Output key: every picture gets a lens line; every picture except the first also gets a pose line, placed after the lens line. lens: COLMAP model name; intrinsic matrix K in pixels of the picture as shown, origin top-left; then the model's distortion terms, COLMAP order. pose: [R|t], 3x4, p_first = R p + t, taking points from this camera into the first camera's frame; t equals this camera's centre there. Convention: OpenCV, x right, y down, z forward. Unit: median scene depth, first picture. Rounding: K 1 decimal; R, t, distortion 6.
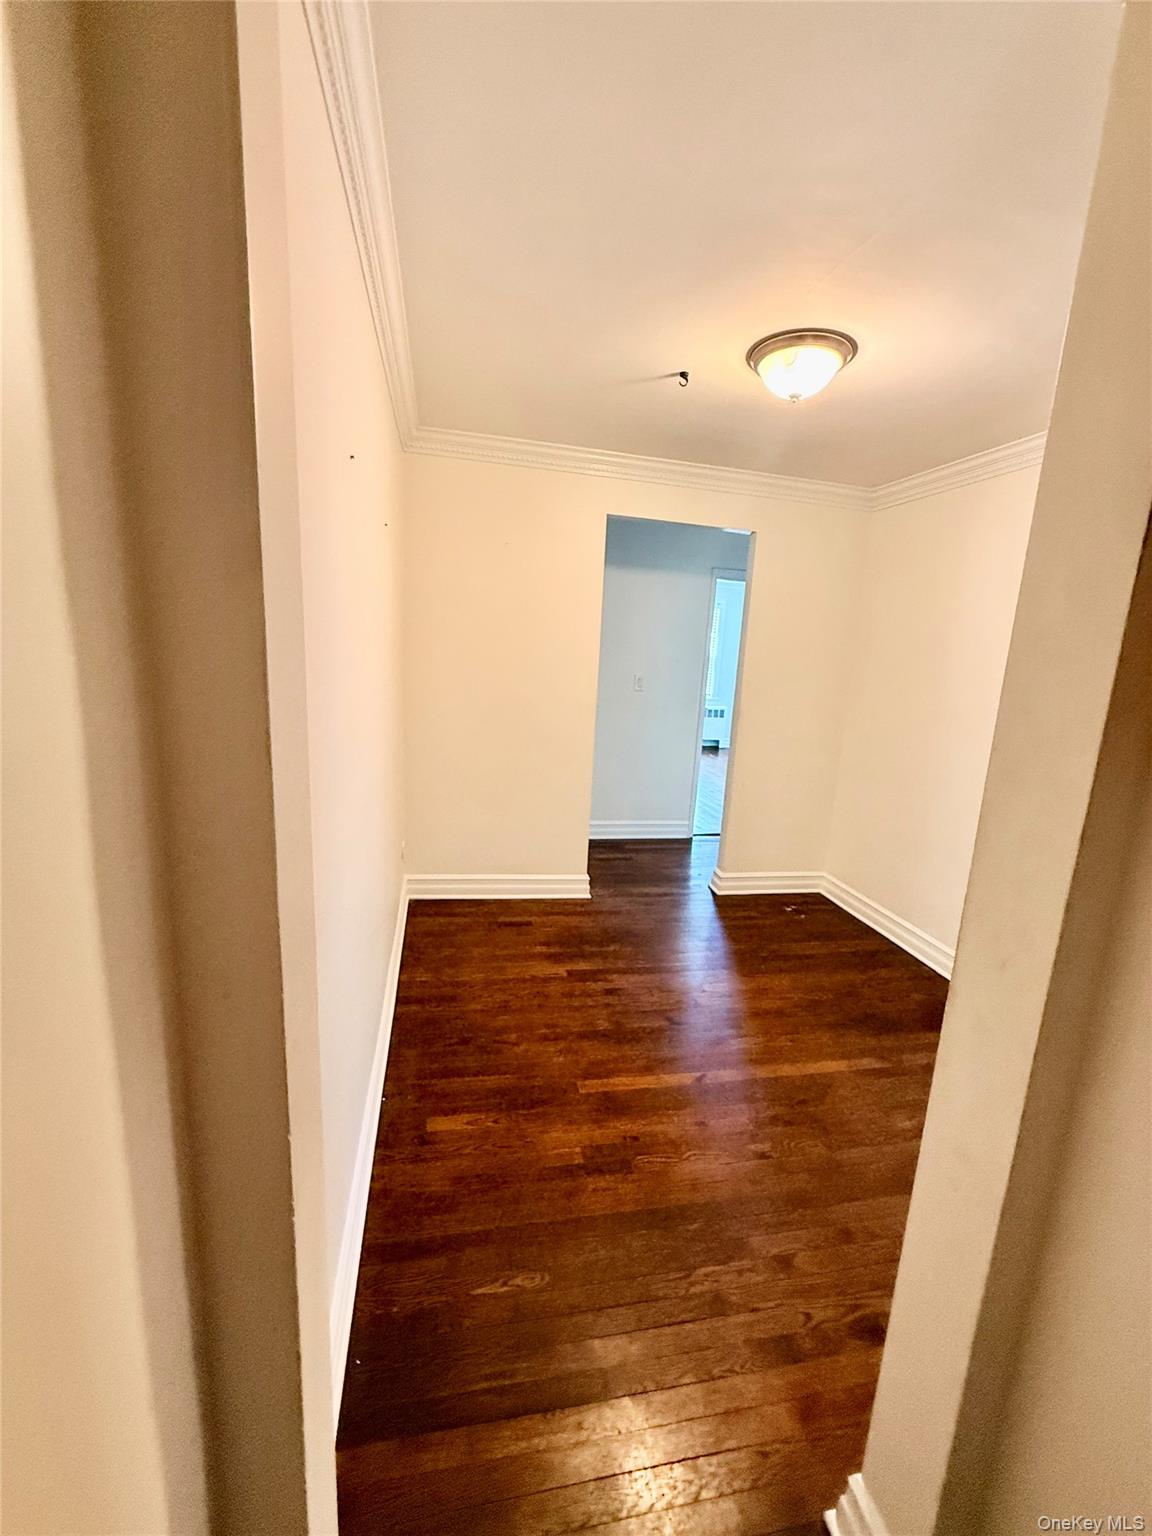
lens RADIAL K [[619.8, 0, 578.2], [0, 619.8, 770.2], [0, 0, 1]] dist [0.004216, 0.000395]
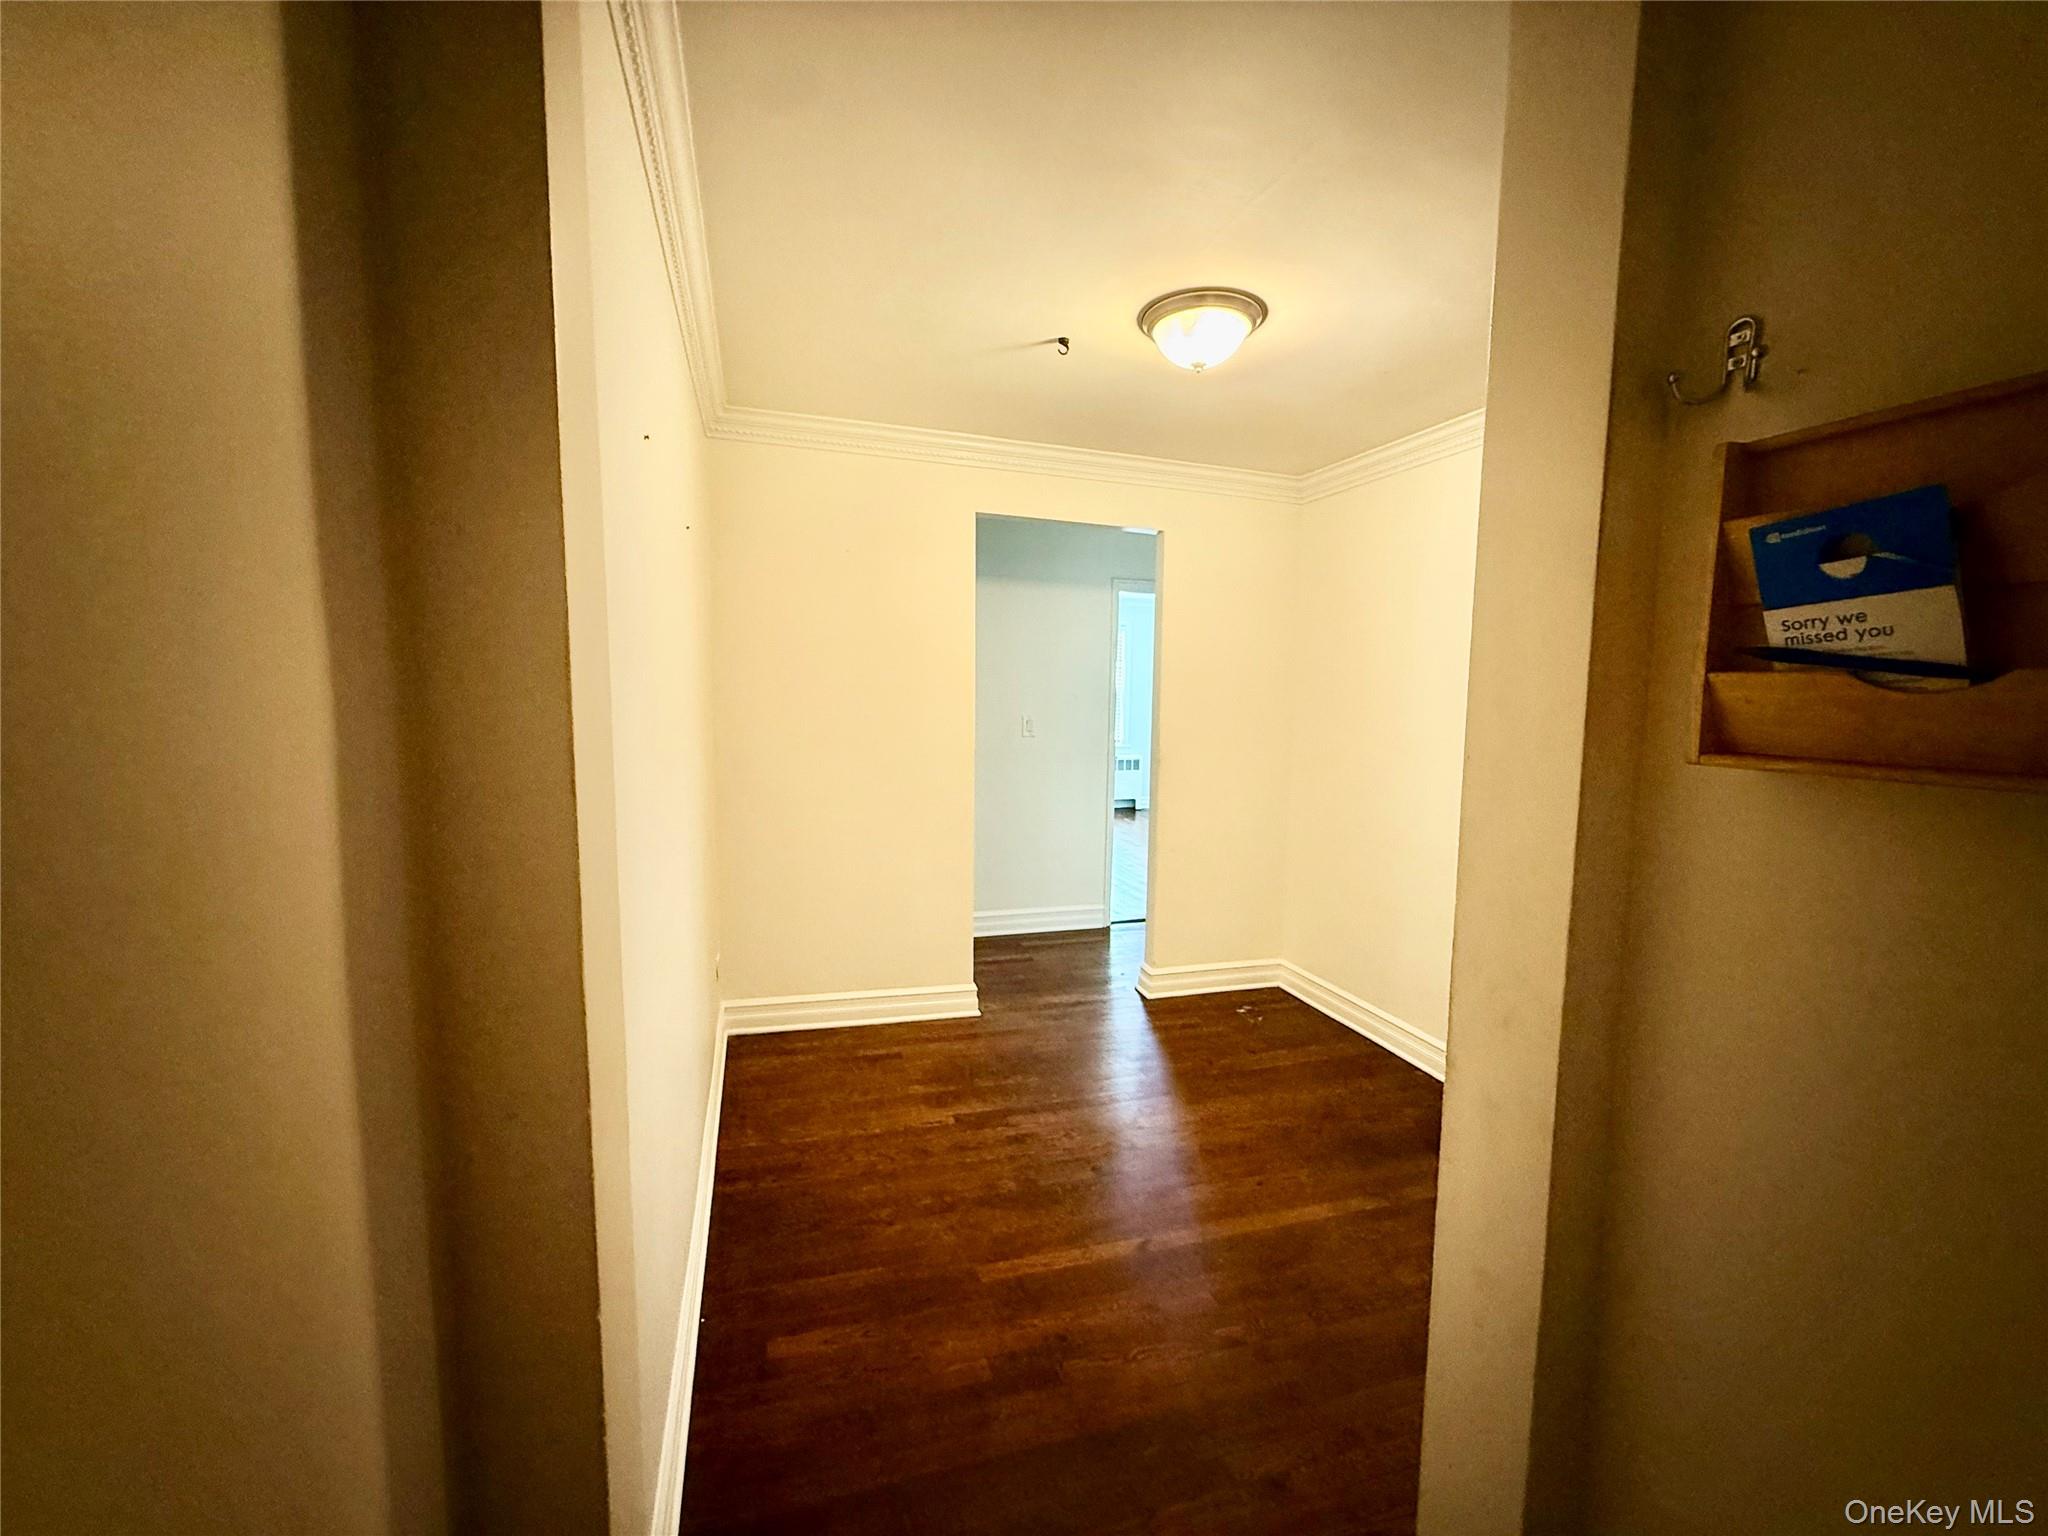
lens RADIAL K [[826.4, 0, 1025.6], [0, 826.4, 776.8], [0, 0, 1]] dist [0.004216, 0.000395]
pose [[0.994436, -0.048802, 0.093353, -0.006981], [0.056917, 0.994639, -0.086333, 0.017639], [-0.088639, 0.091166, 0.991883, -0.013679]]
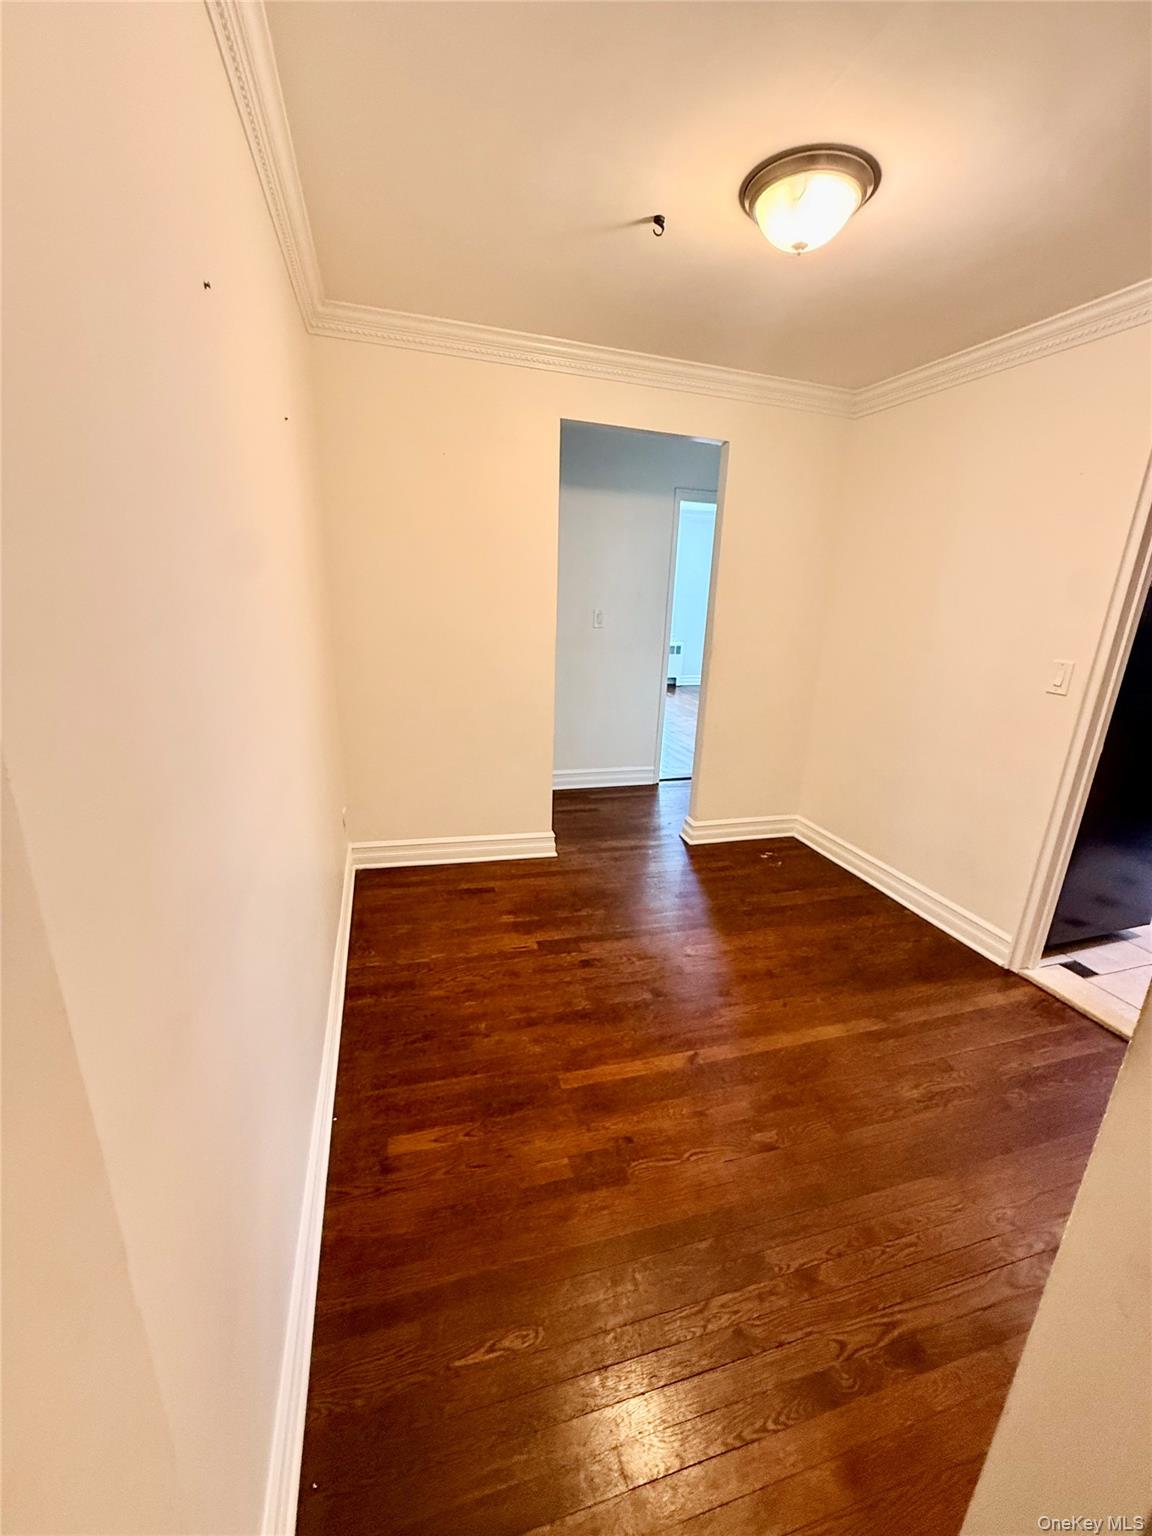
lens RADIAL K [[619.8, 0, 579.6], [0, 619.8, 771.1], [0, 0, 1]] dist [0.004216, 0.000395]
pose [[0.996112, -0.041996, 0.077442, -0.019781], [0.034265, 0.994539, 0.098583, -0.016867], [-0.081159, -0.095546, 0.992111, 0.140330]]
